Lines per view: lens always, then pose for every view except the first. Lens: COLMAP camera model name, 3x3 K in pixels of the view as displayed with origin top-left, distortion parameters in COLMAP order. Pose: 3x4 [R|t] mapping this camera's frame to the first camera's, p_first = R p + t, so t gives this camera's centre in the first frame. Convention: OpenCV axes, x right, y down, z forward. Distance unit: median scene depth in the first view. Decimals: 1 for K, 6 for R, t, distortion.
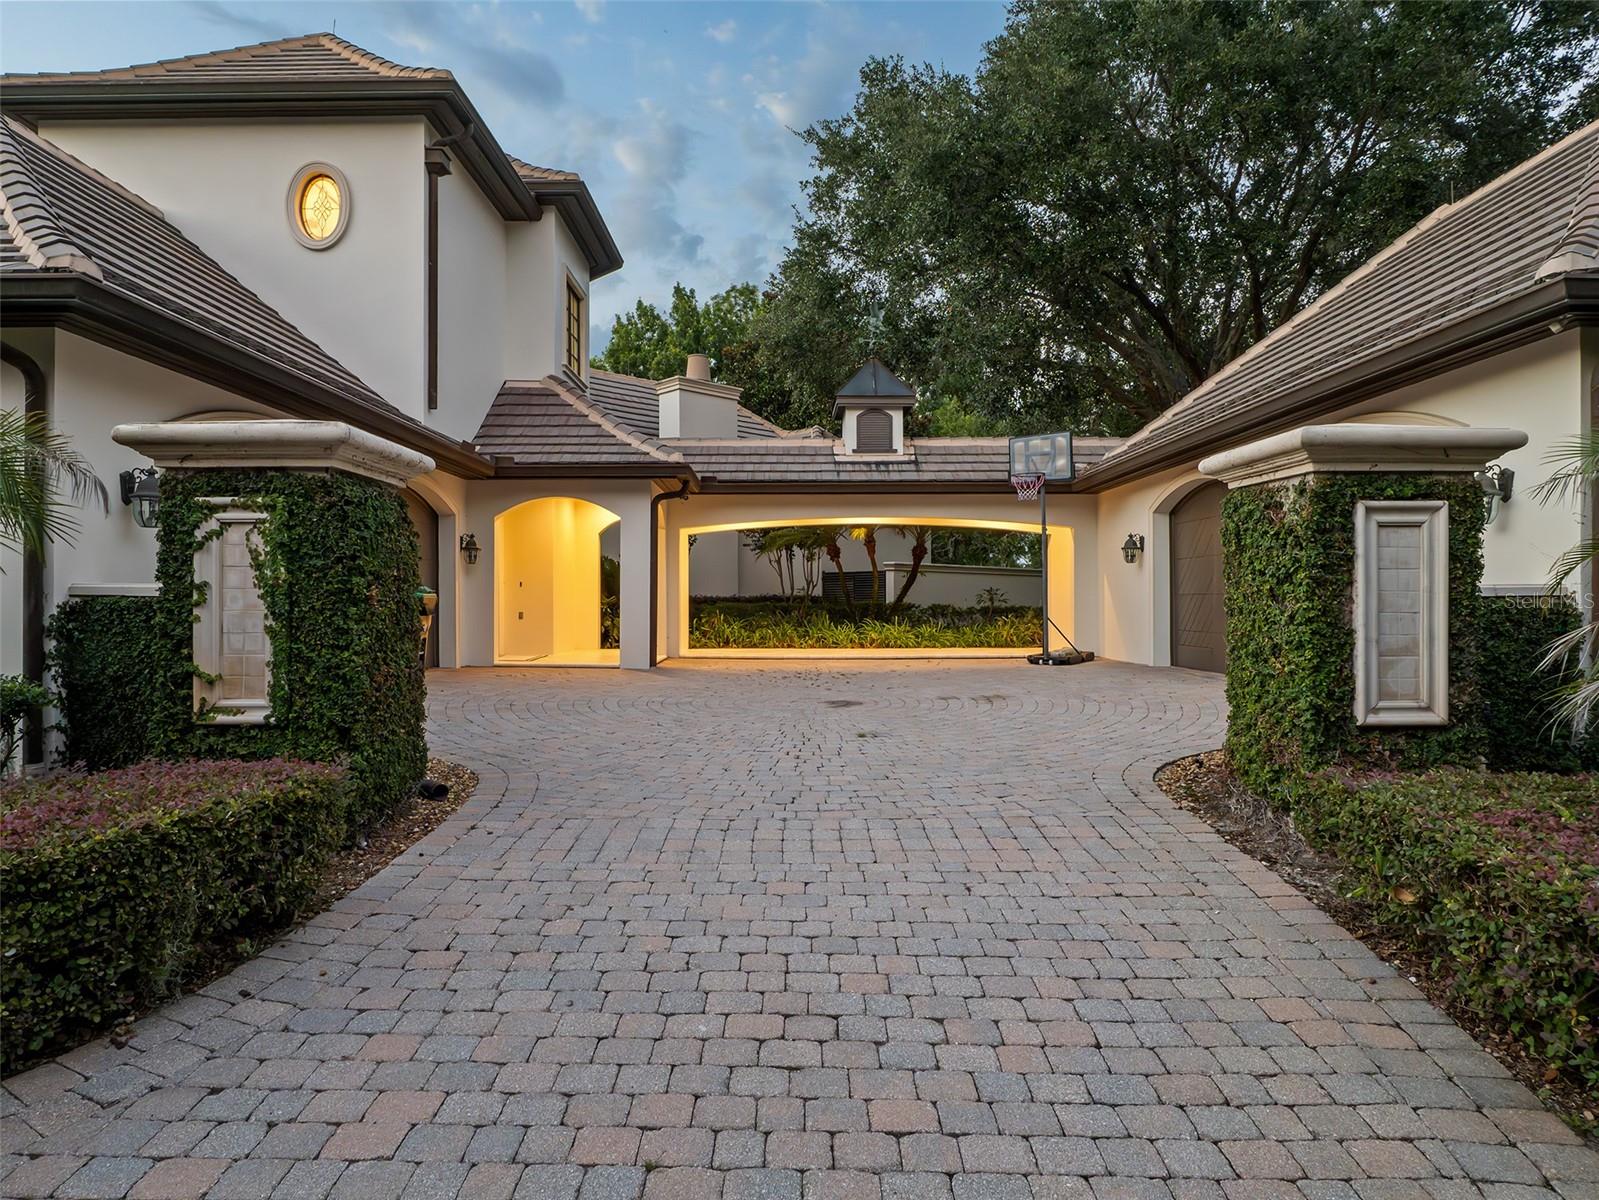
lens RADIAL K [[945.7, 0, 799.5], [0, 945.7, 600.0], [0, 0, 1]] dist [-0.041010, 0.014741]
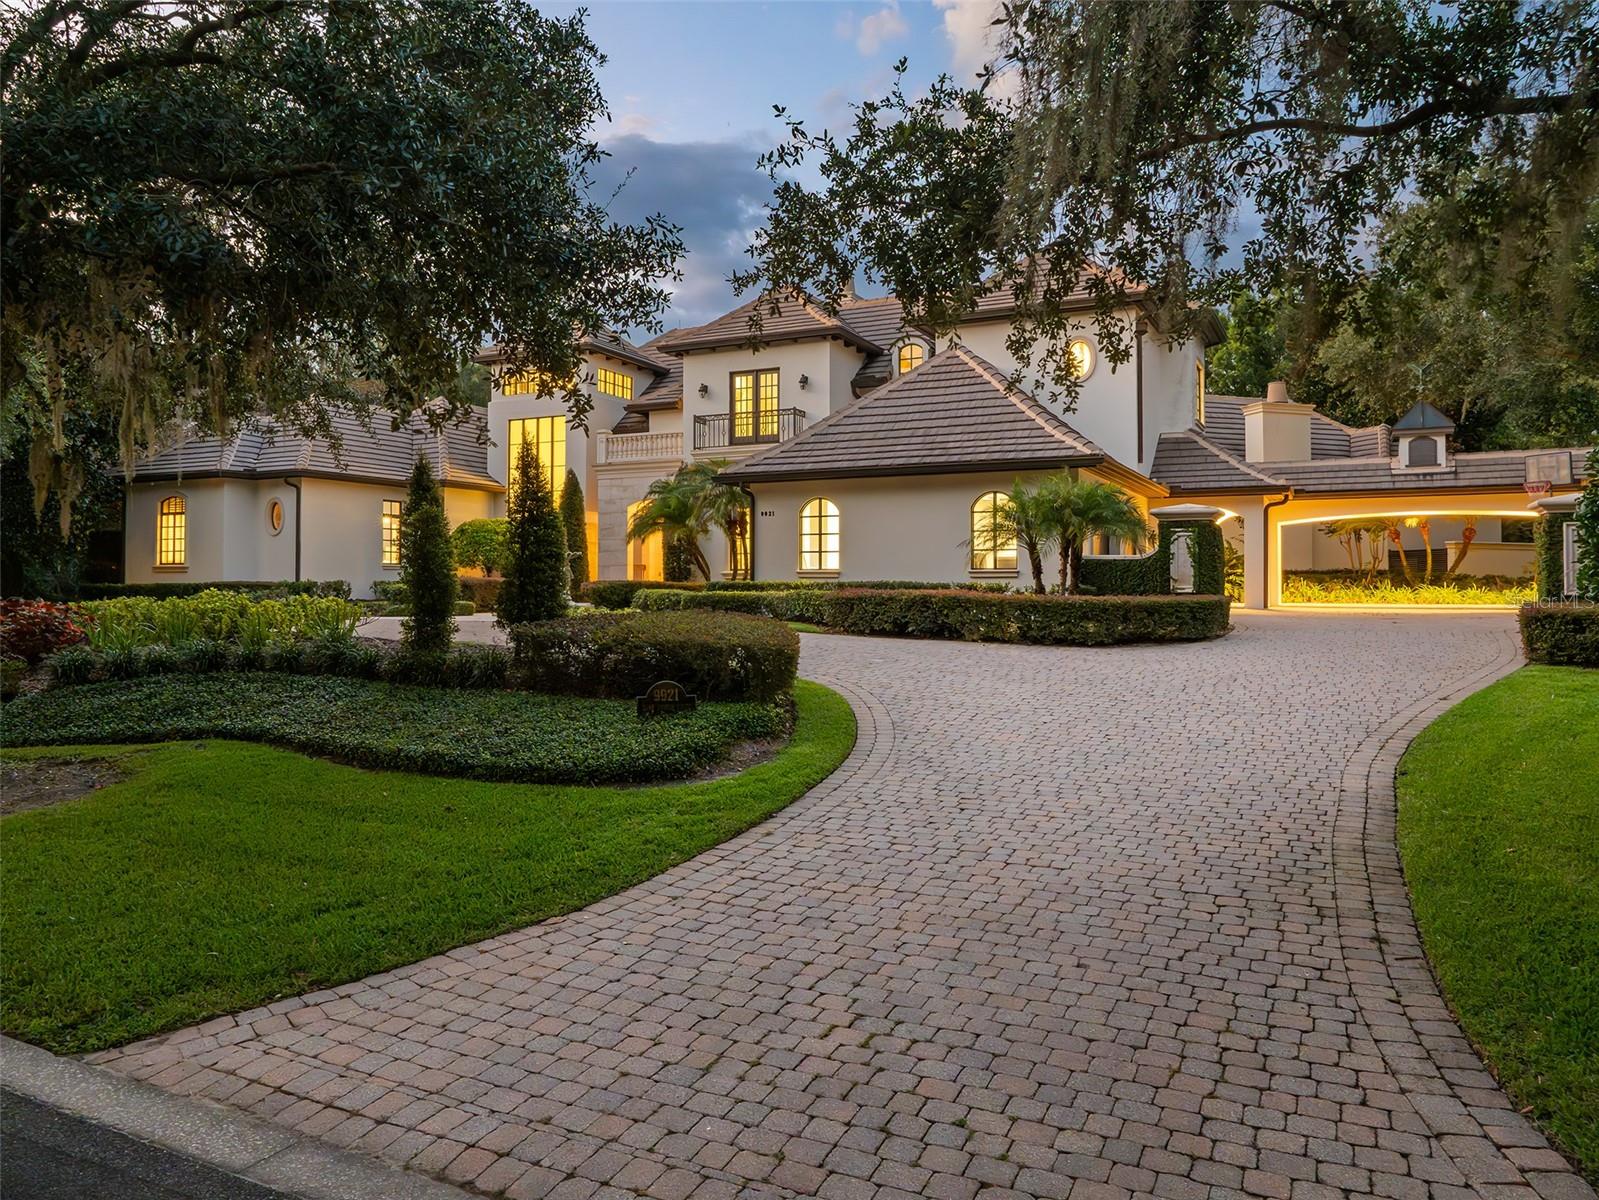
lens RADIAL K [[1107.3, 0, 804.5], [0, 1107.3, 561.5], [0, 0, 1]] dist [-0.005447, -0.001203]
pose [[0.888824, -0.007100, -0.458193, 0.013267], [-0.004200, 0.999712, -0.023639, 0.034495], [0.458229, 0.022935, 0.888538, -0.976235]]
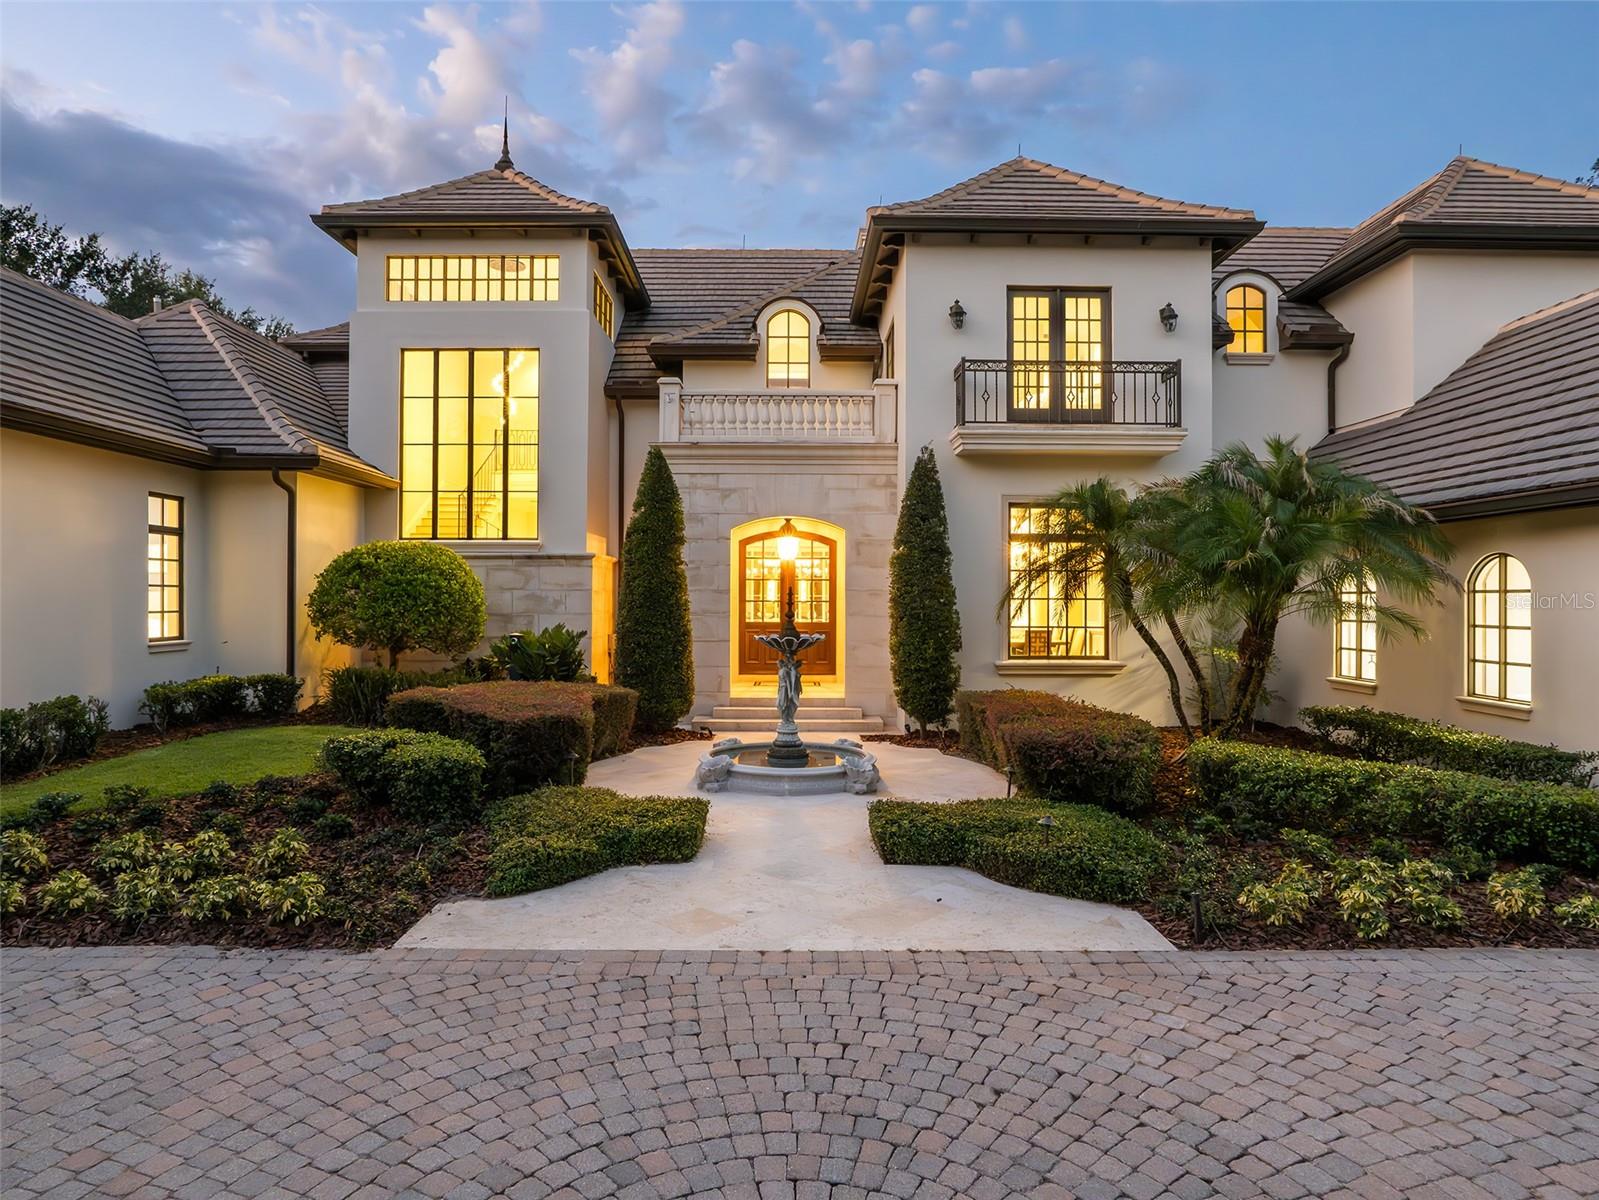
lens RADIAL K [[945.7, 0, 799.5], [0, 945.7, 600.0], [0, 0, 1]] dist [-0.041010, 0.014741]
pose [[0.999136, 0.007696, -0.040841, -1.219295], [-0.005912, 0.999031, 0.043605, -0.091350], [0.041137, -0.043325, 0.998214, -0.182531]]
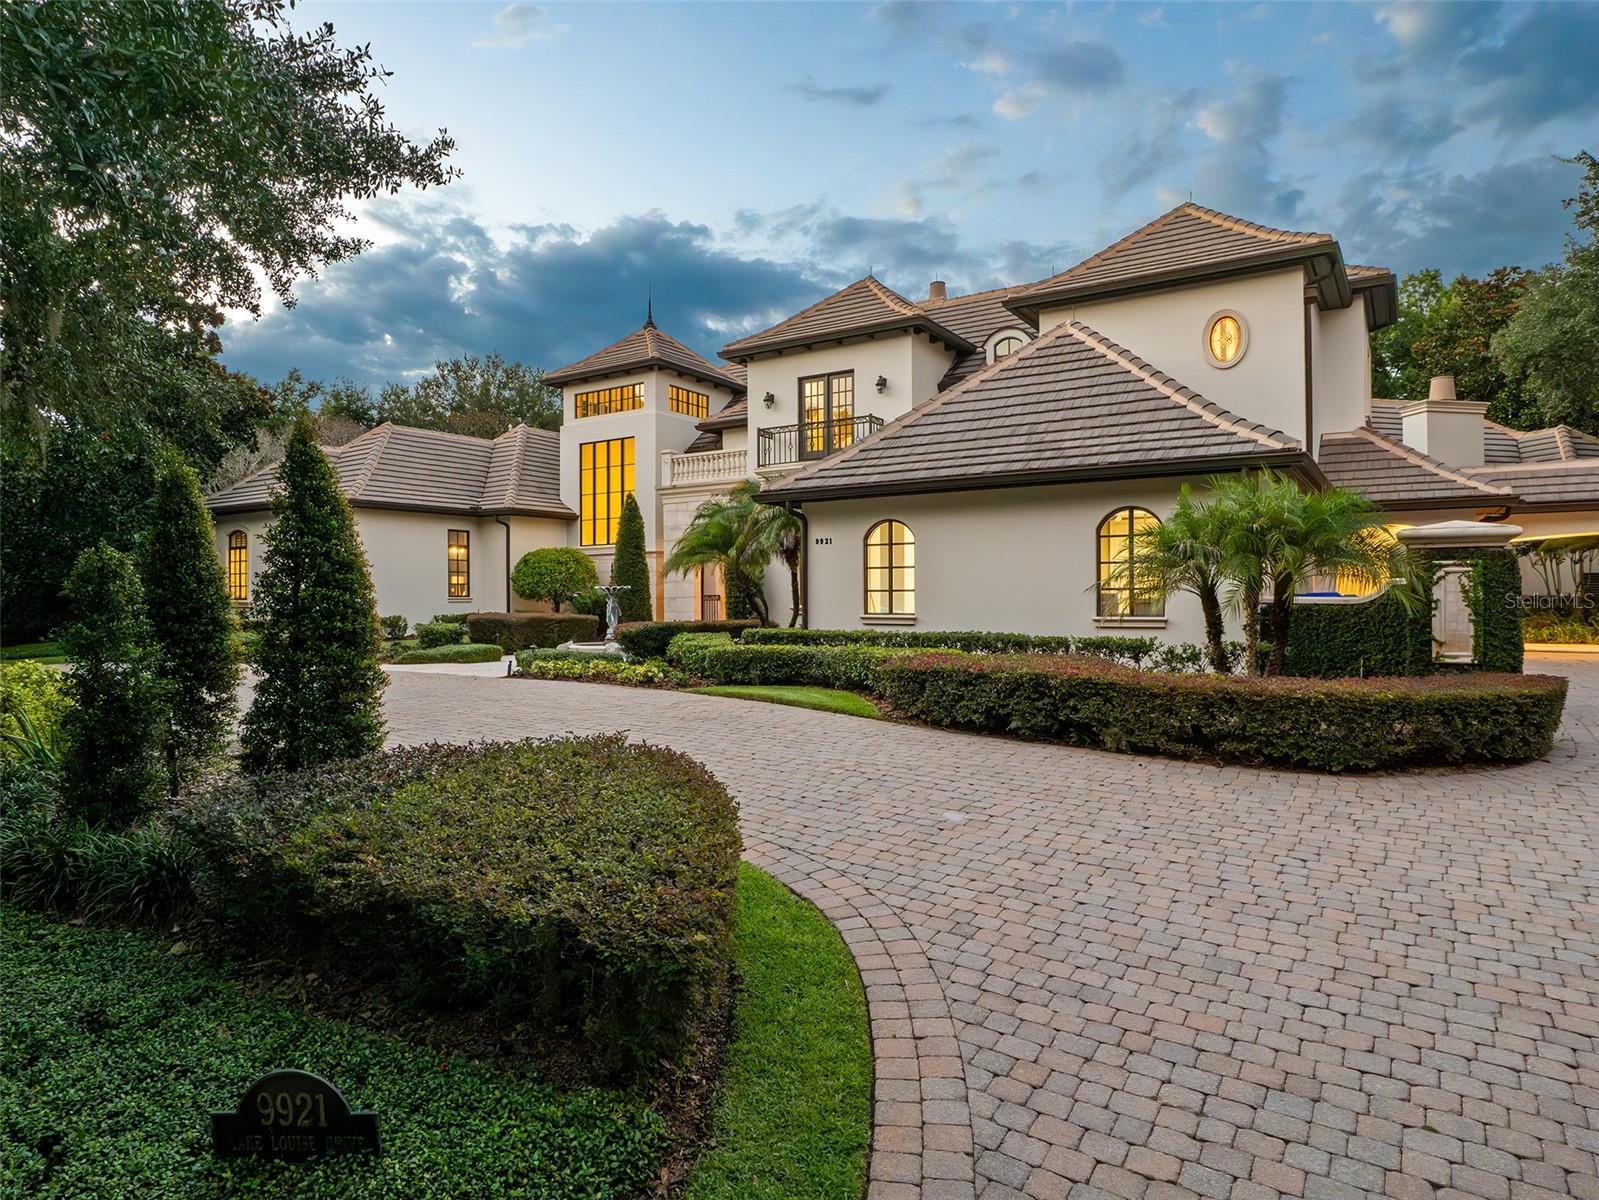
lens RADIAL K [[945.7, 0, 799.5], [0, 945.7, 600.0], [0, 0, 1]] dist [-0.041010, 0.014741]
pose [[0.826998, -0.000995, -0.562204, -0.186170], [0.002589, 0.999995, 0.002038, -0.007381], [0.562199, -0.003141, 0.826996, -0.489104]]
